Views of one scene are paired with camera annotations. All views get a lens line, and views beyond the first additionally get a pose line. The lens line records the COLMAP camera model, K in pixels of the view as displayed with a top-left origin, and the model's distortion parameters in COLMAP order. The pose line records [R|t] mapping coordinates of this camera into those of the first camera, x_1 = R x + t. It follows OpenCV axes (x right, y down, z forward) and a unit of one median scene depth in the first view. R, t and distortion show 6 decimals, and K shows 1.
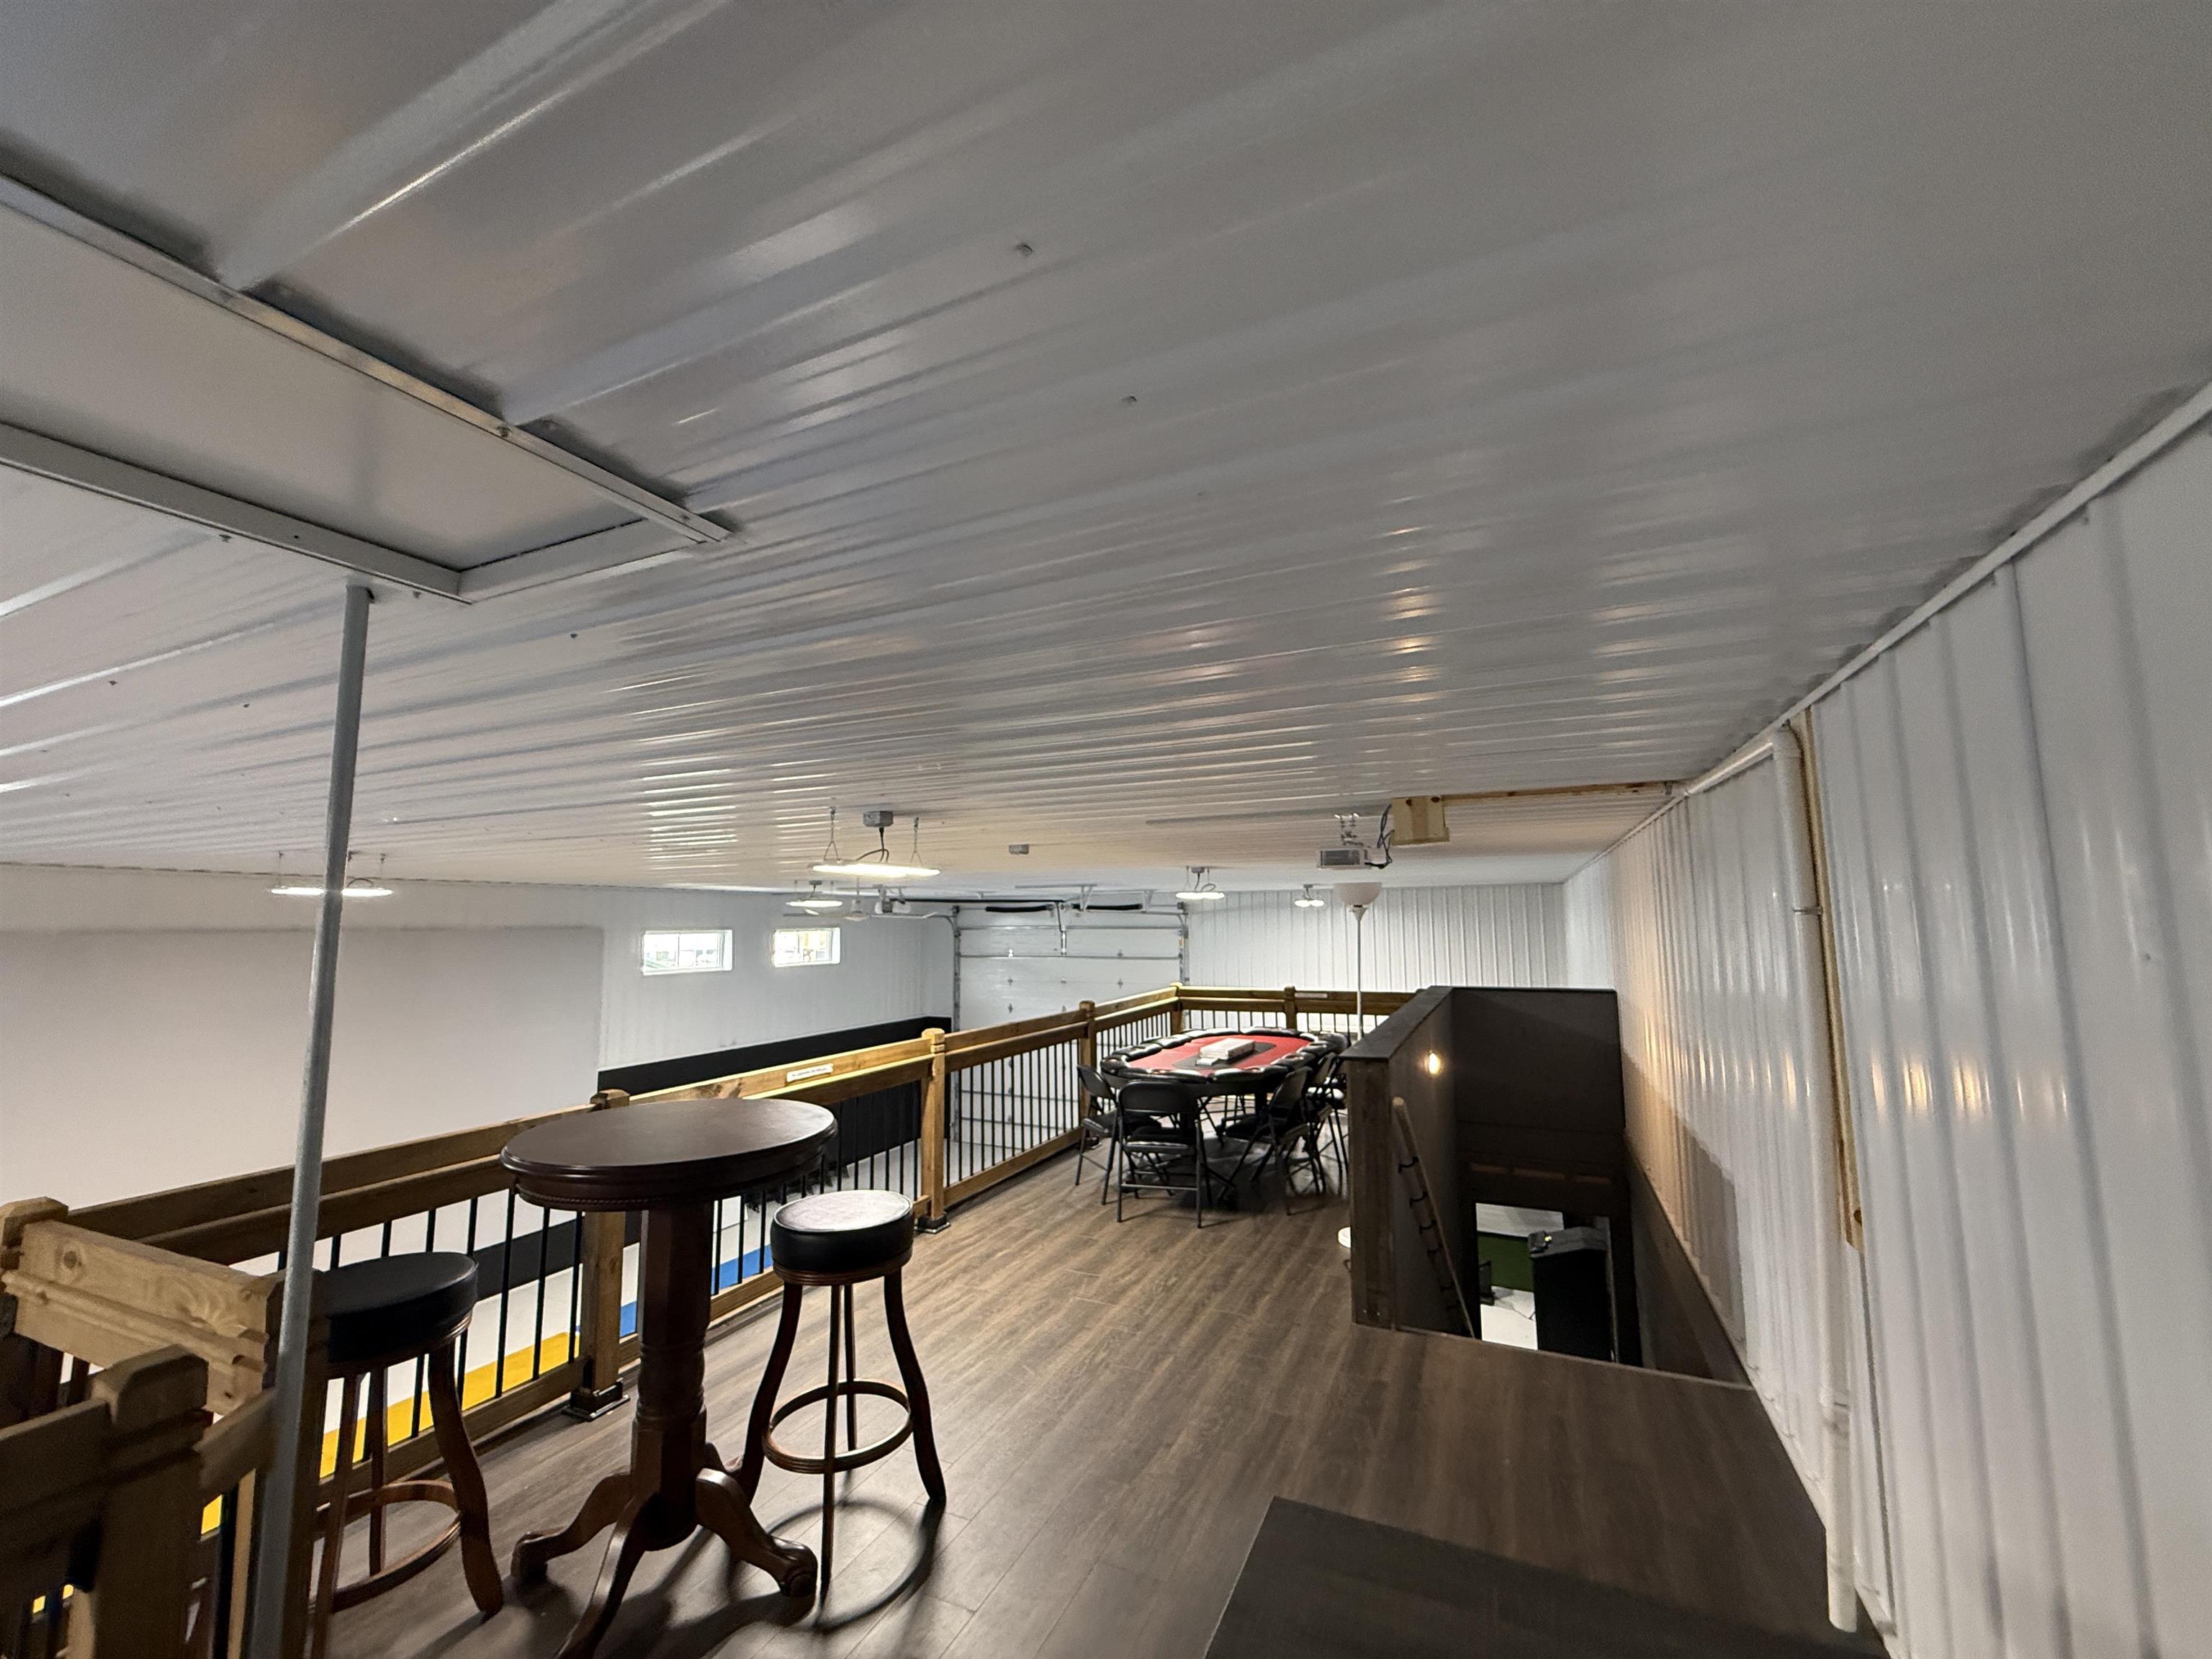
lens RADIAL K [[880.8, 0, 1101.7], [0, 880.8, 830.1], [0, 0, 1]] dist [-0.001157, 0.000663]
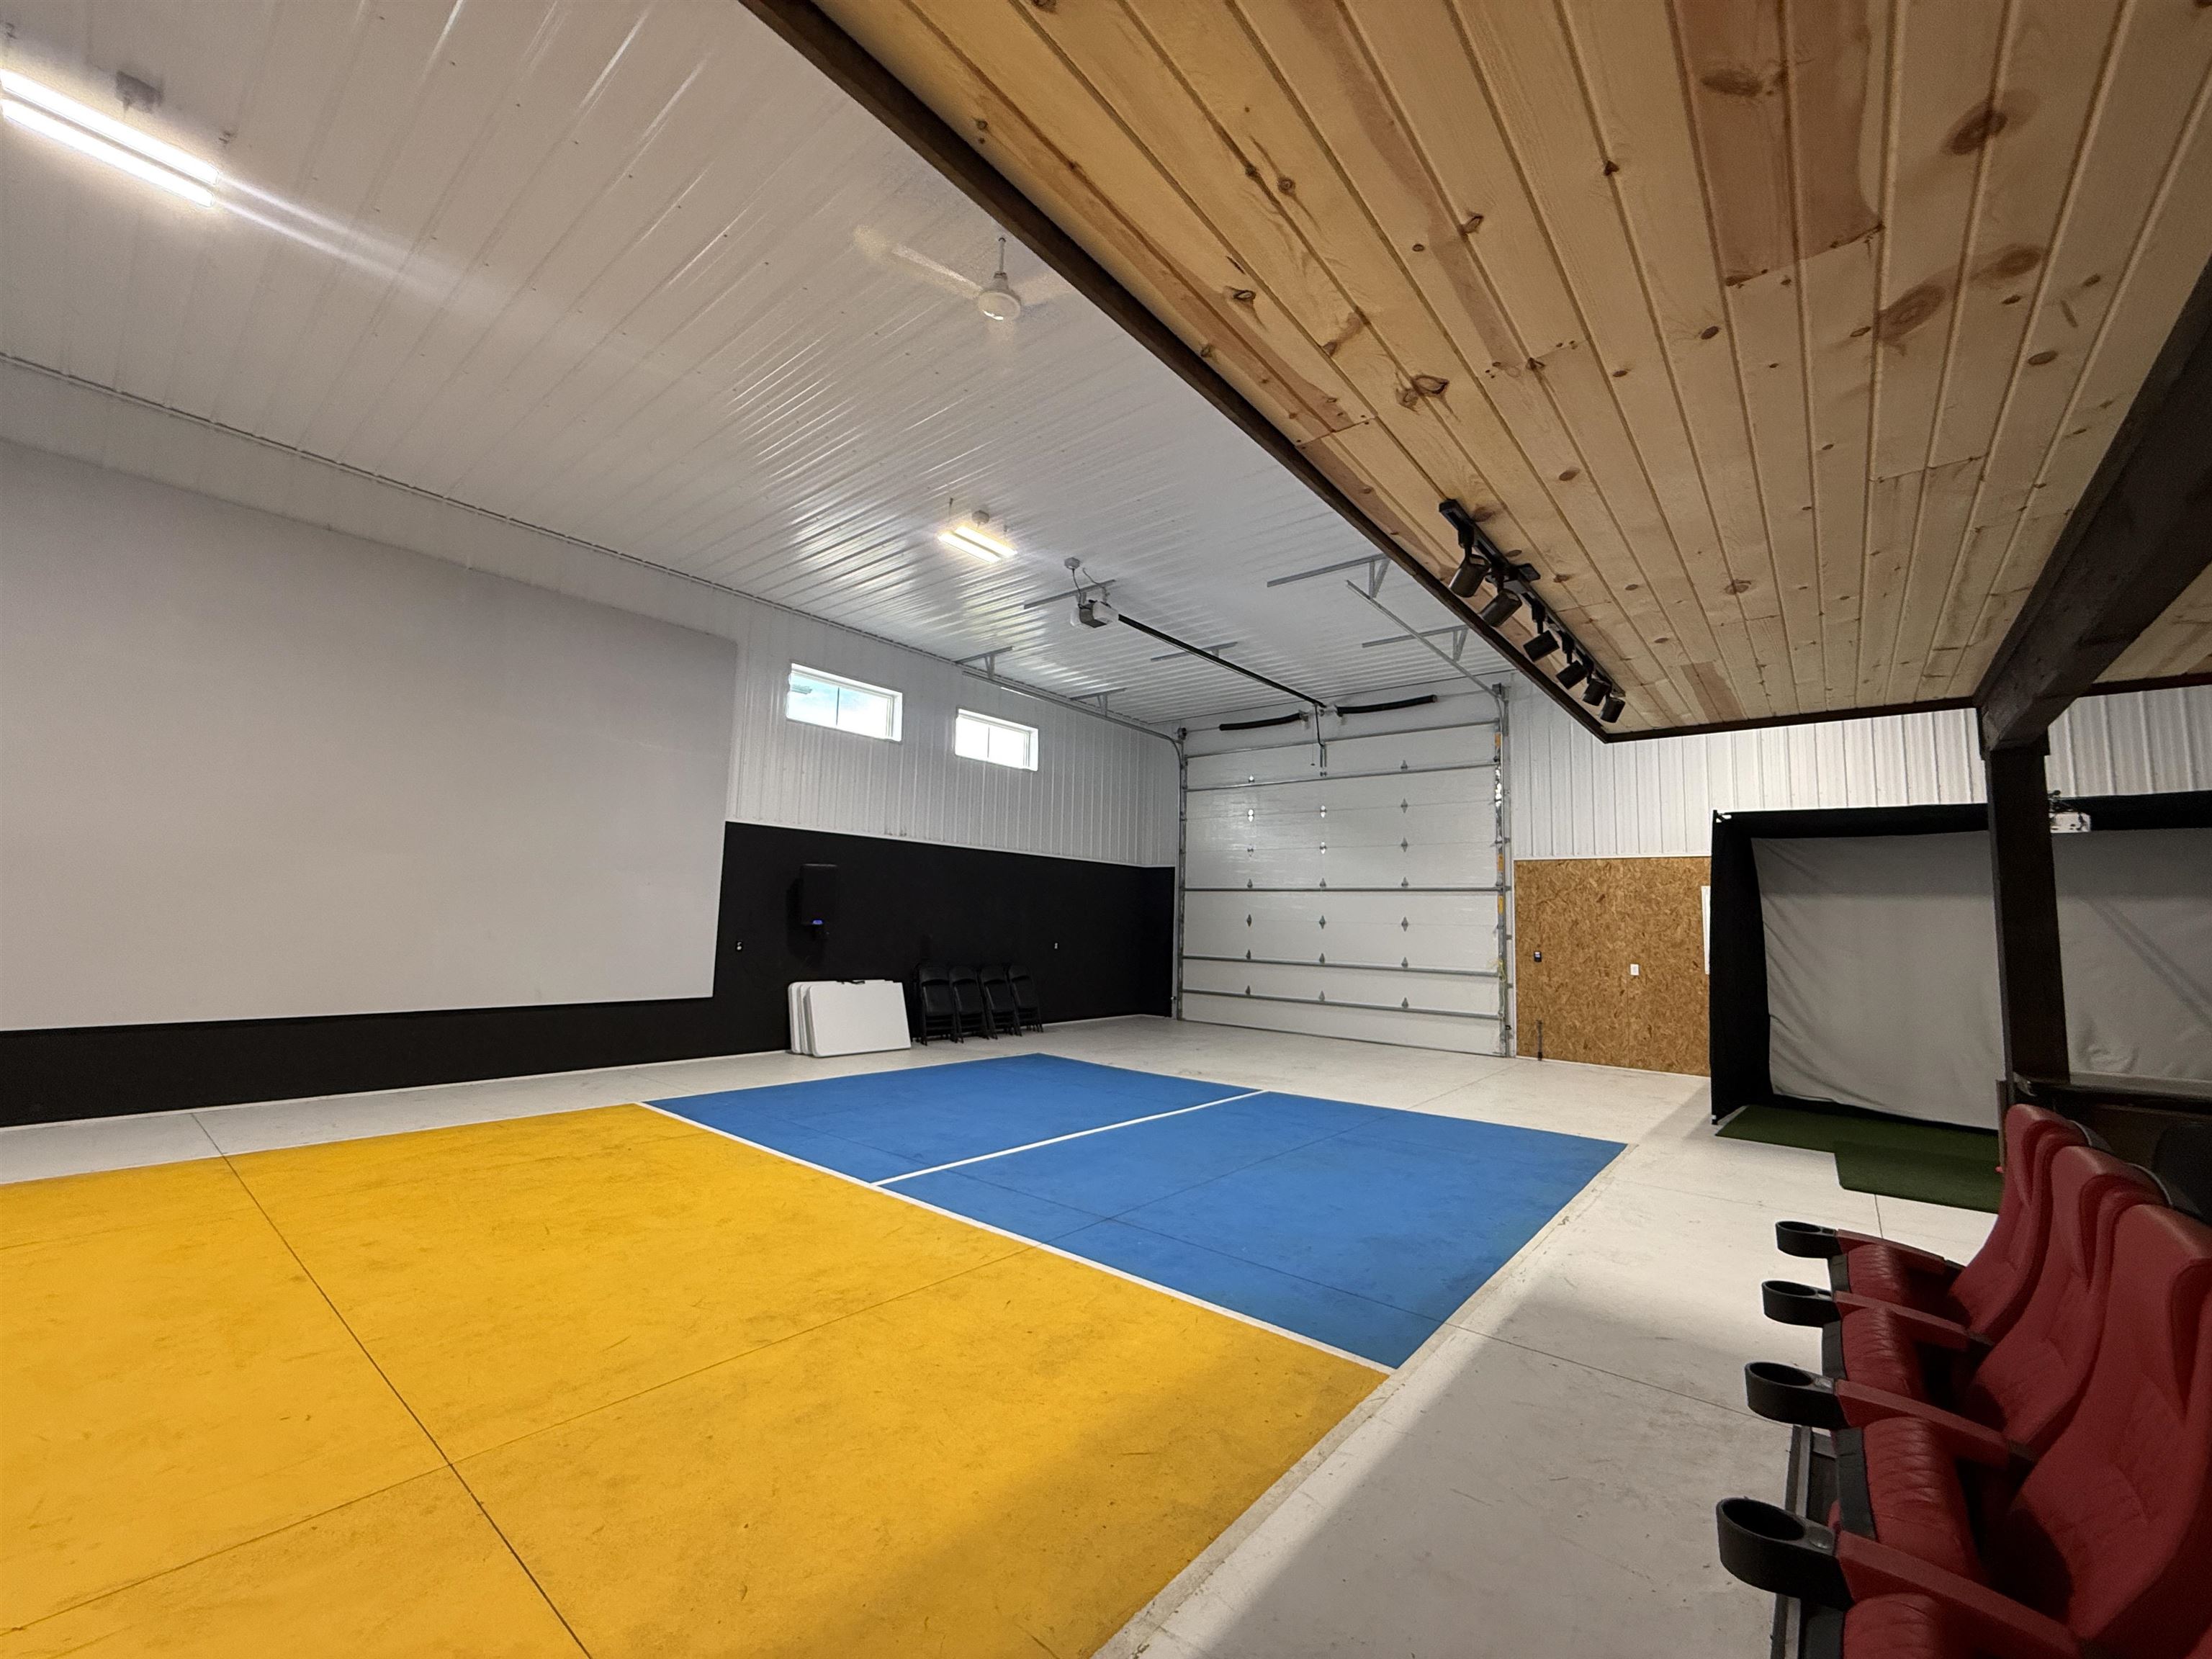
lens RADIAL K [[882.8, 0, 1100.7], [0, 882.8, 830.1], [0, 0, 1]] dist [-0.000254, 0.000143]
pose [[0.966811, 0.008522, -0.255350, -0.131783], [-0.008843, 0.999961, -0.000110, 0.742799], [0.255339, 0.002364, 0.966849, 0.862339]]
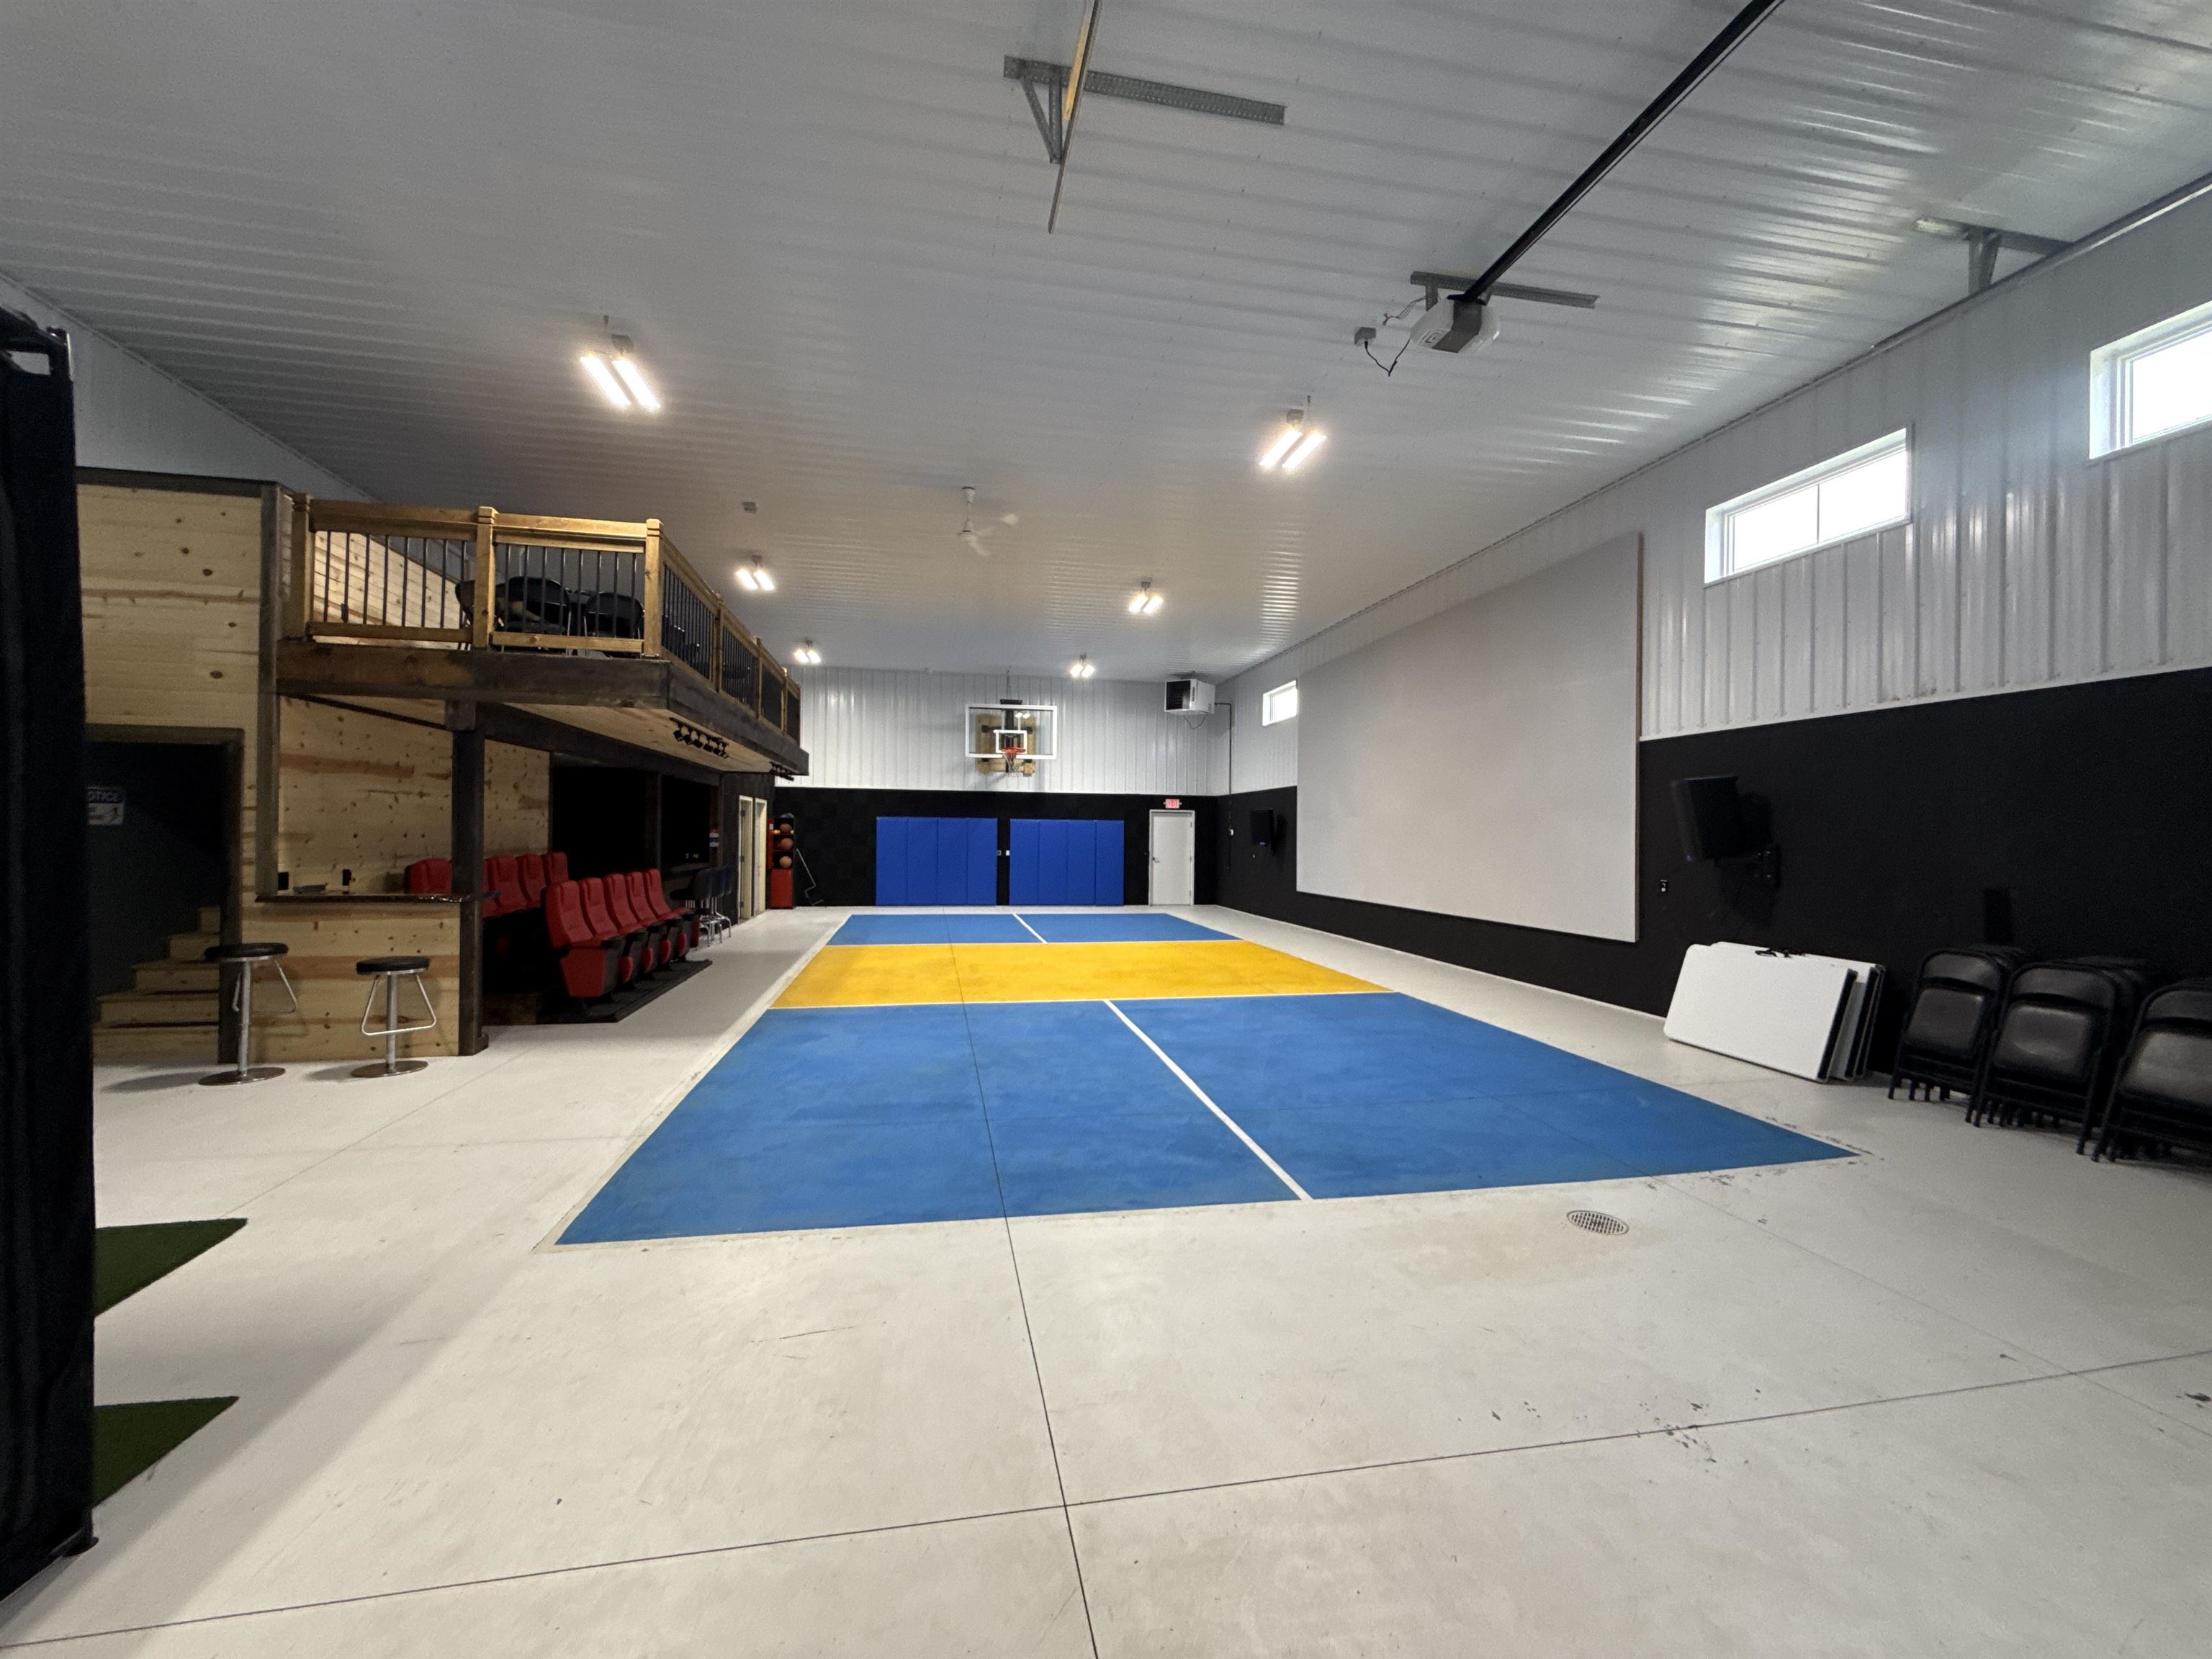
lens RADIAL K [[882.8, 0, 1100.7], [0, 882.8, 830.1], [0, 0, 1]] dist [-0.000254, 0.000143]
pose [[-0.808181, -0.007777, -0.588883, 0.423186], [0.055063, 0.994535, -0.088703, 1.007318], [0.586354, -0.104114, -0.803336, 3.443467]]
